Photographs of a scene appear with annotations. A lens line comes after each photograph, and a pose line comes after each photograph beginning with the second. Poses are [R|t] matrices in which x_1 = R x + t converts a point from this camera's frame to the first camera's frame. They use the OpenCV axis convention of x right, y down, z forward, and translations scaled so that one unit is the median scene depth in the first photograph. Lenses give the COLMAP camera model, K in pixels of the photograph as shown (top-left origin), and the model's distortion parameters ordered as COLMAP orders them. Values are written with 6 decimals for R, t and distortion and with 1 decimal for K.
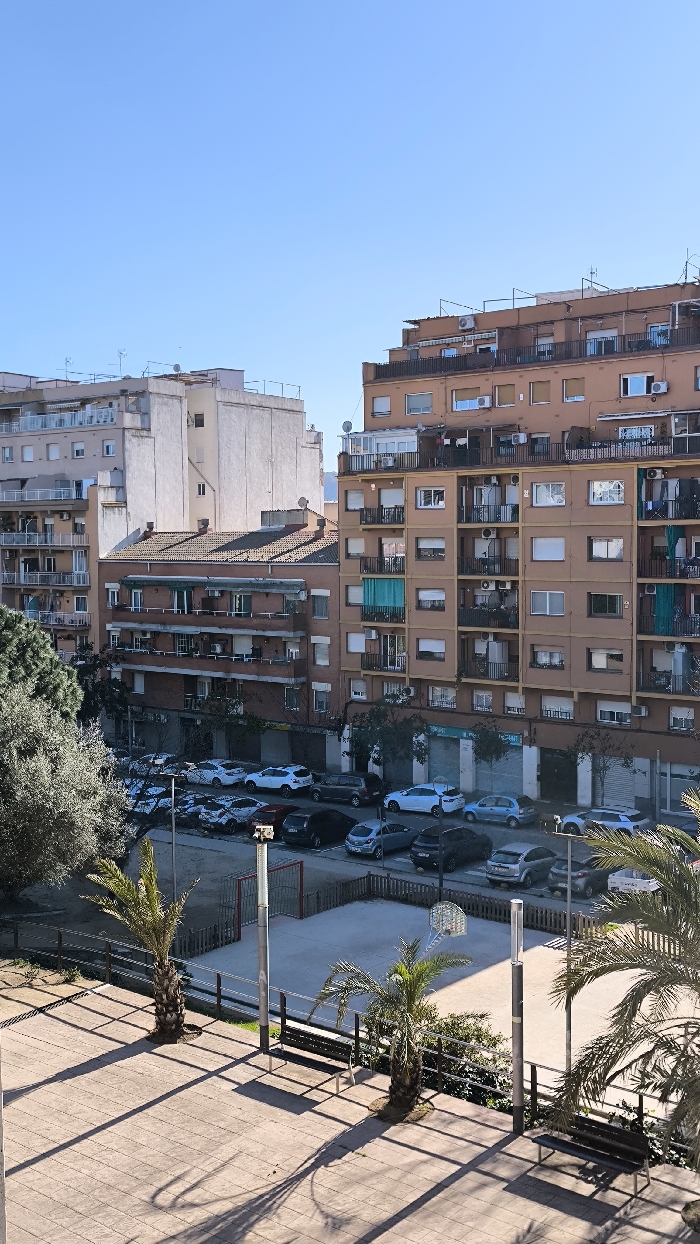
lens RADIAL K [[1286.4, 0, 350.0], [0, 1286.4, 622.0], [0, 0, 1]] dist [0.067583, -0.000025]
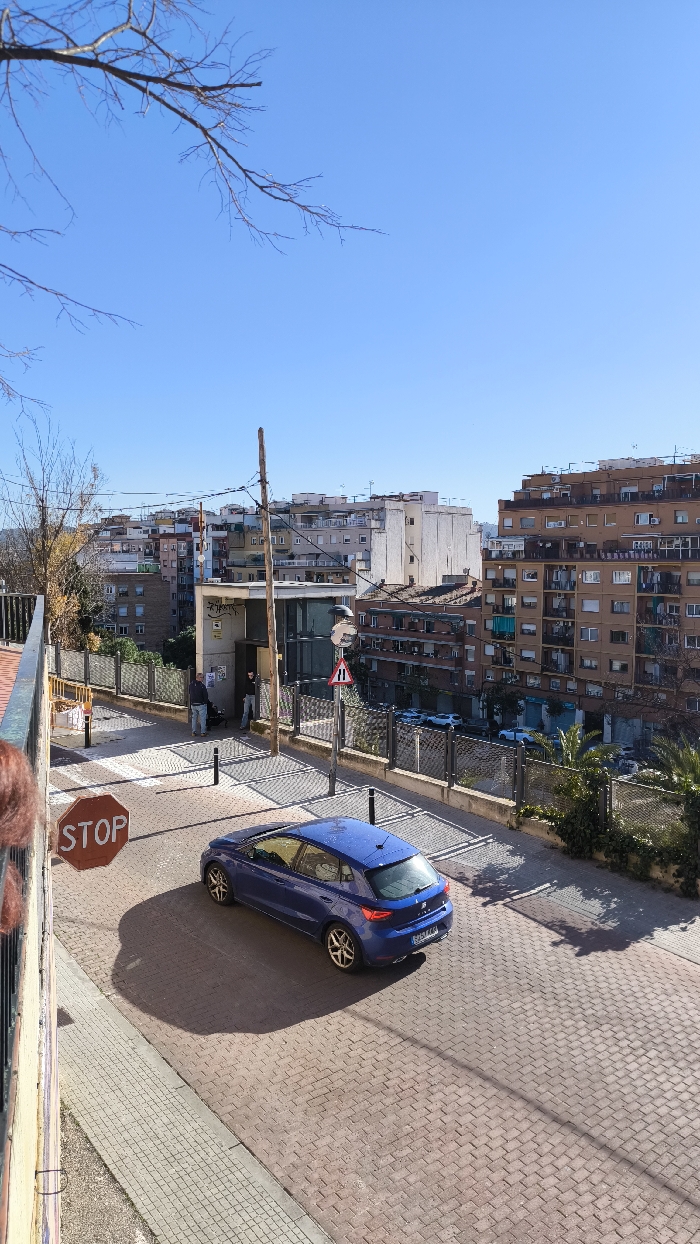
lens RADIAL K [[797.9, 0, 350.0], [0, 797.9, 622.0], [0, 0, 1]] dist [0.002612, 0.000178]
pose [[0.980678, 0.033730, -0.192698, 0.029102], [-0.034878, 0.999388, -0.002563, -0.014678], [0.192494, 0.009235, 0.981255, -0.180322]]
